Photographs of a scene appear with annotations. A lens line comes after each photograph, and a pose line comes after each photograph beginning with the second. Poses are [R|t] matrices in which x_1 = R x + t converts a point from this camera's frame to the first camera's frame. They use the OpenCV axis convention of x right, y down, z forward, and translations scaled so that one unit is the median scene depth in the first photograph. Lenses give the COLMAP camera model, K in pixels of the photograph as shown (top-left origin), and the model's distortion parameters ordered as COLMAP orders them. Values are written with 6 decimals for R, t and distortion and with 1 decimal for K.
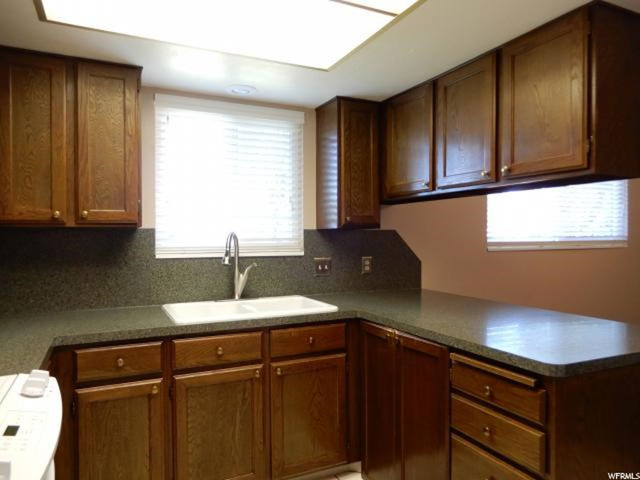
lens RADIAL K [[437.1, 0, 317.6], [0, 437.1, 262.0], [0, 0, 1]] dist [-0.001009, -0.000134]
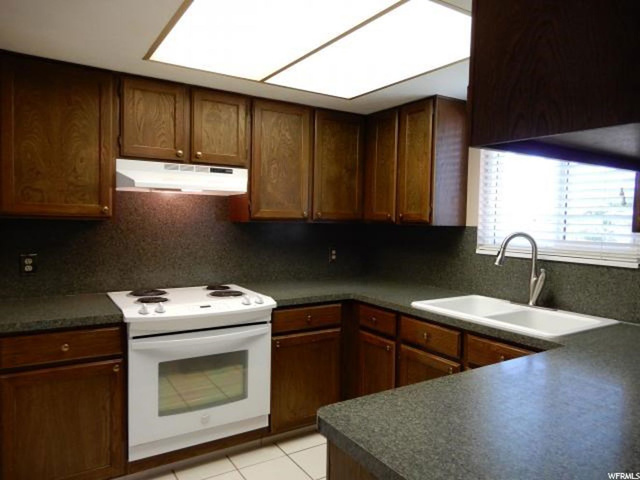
lens RADIAL K [[456.4, 0, 323.9], [0, 456.4, 239.5], [0, 0, 1]] dist [0.001083, 0.000494]
pose [[0.126960, 0.036601, -0.991232, 0.690606], [-0.099223, 0.994775, 0.024023, -0.031271], [0.986933, 0.095303, 0.129929, 0.442624]]
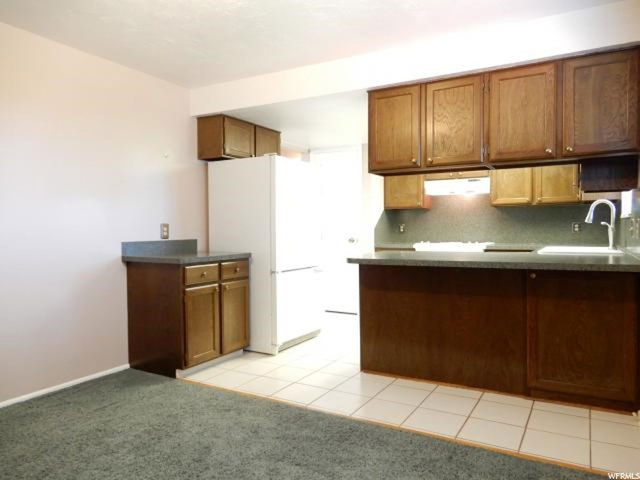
lens RADIAL K [[456.4, 0, 323.9], [0, 456.4, 239.5], [0, 0, 1]] dist [0.001083, 0.000494]
pose [[-0.818745, 0.012227, -0.574027, 1.332253], [-0.047311, 0.994937, 0.088673, -0.027618], [0.572205, 0.099758, -0.814021, 1.646987]]
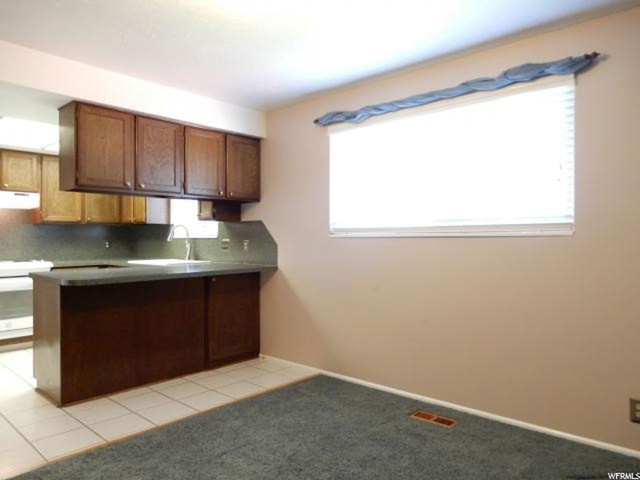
lens RADIAL K [[456.4, 0, 323.9], [0, 456.4, 239.5], [0, 0, 1]] dist [0.001083, 0.000494]
pose [[0.391041, -0.008750, -0.920332, 1.864503], [-0.070780, 0.996708, -0.039550, 0.032466], [0.917648, 0.080607, 0.389134, 0.766581]]
